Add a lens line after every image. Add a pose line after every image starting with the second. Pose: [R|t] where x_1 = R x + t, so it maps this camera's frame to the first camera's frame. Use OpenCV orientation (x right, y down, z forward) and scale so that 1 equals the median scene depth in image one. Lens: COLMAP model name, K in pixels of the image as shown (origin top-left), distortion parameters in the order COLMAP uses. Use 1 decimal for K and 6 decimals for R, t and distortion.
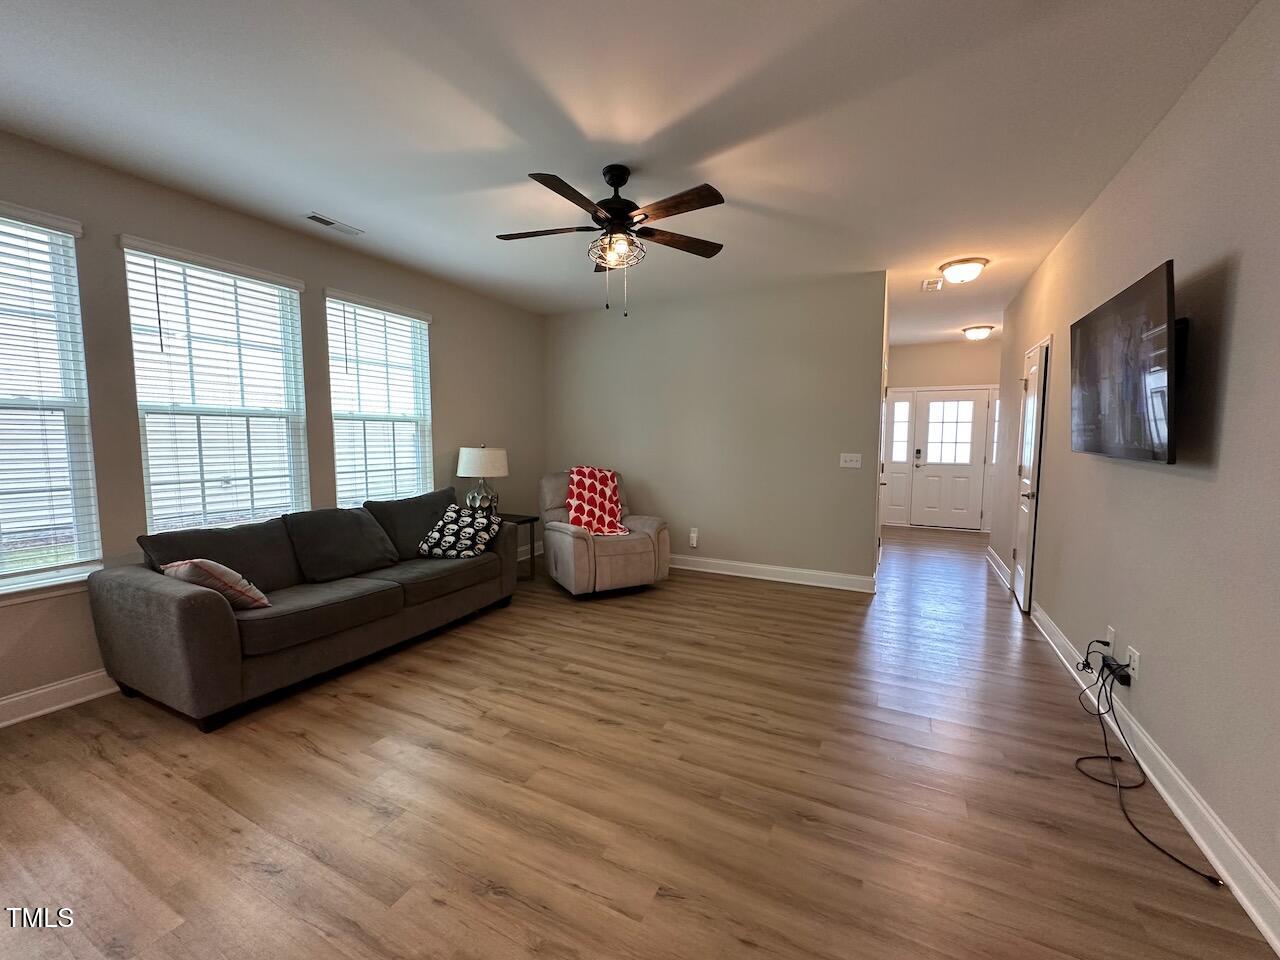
lens RADIAL K [[510.4, 0, 638.3], [0, 510.4, 485.7], [0, 0, 1]] dist [-0.001347, -0.000208]
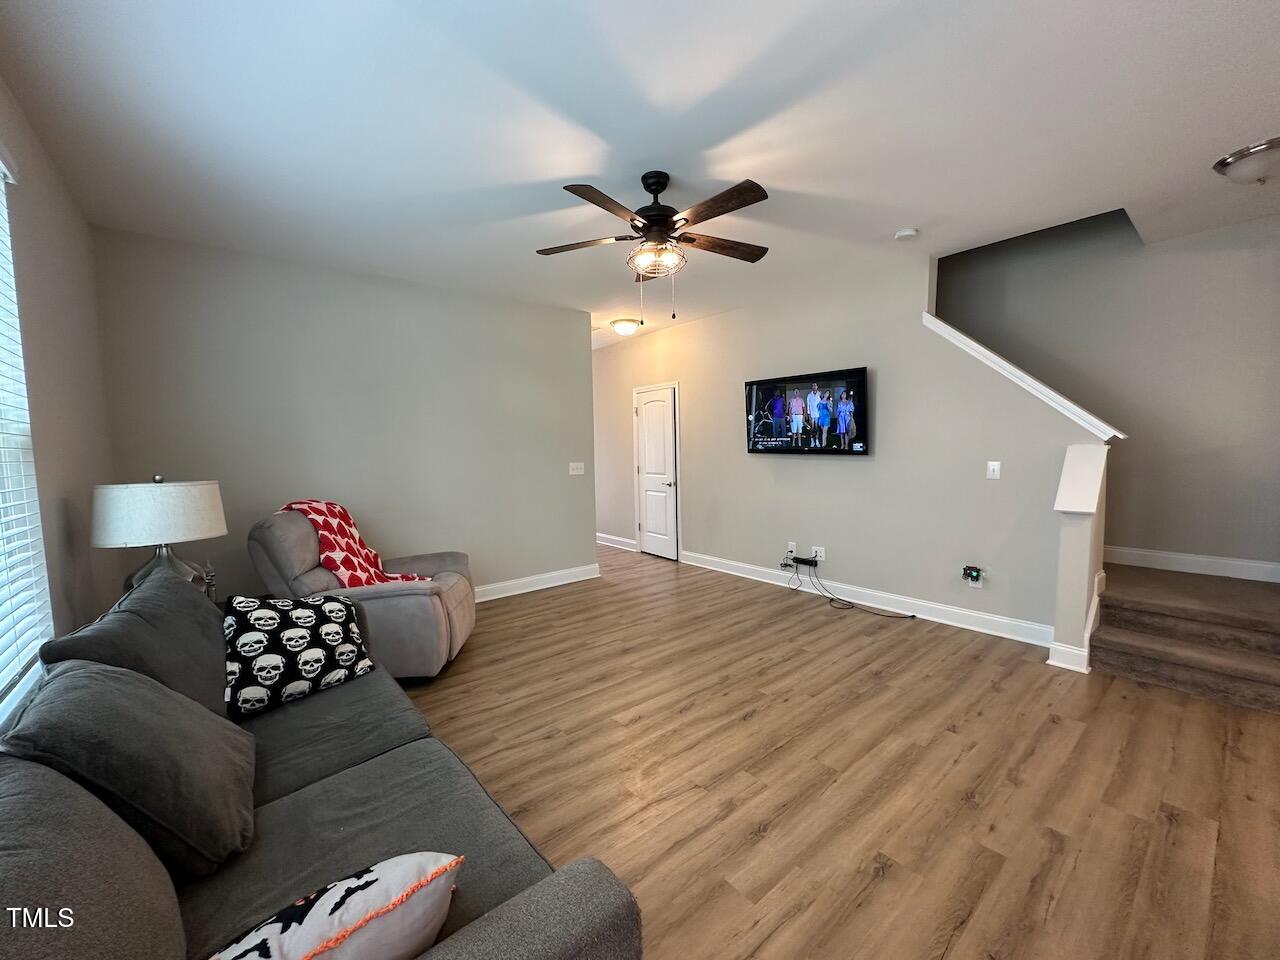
lens RADIAL K [[510.4, 0, 638.3], [0, 510.4, 485.7], [0, 0, 1]] dist [-0.001347, -0.000208]
pose [[0.398999, -0.080905, 0.913375, -0.856879], [0.106144, 0.993479, 0.041632, -0.064318], [-0.910787, 0.080338, 0.404985, 0.586298]]
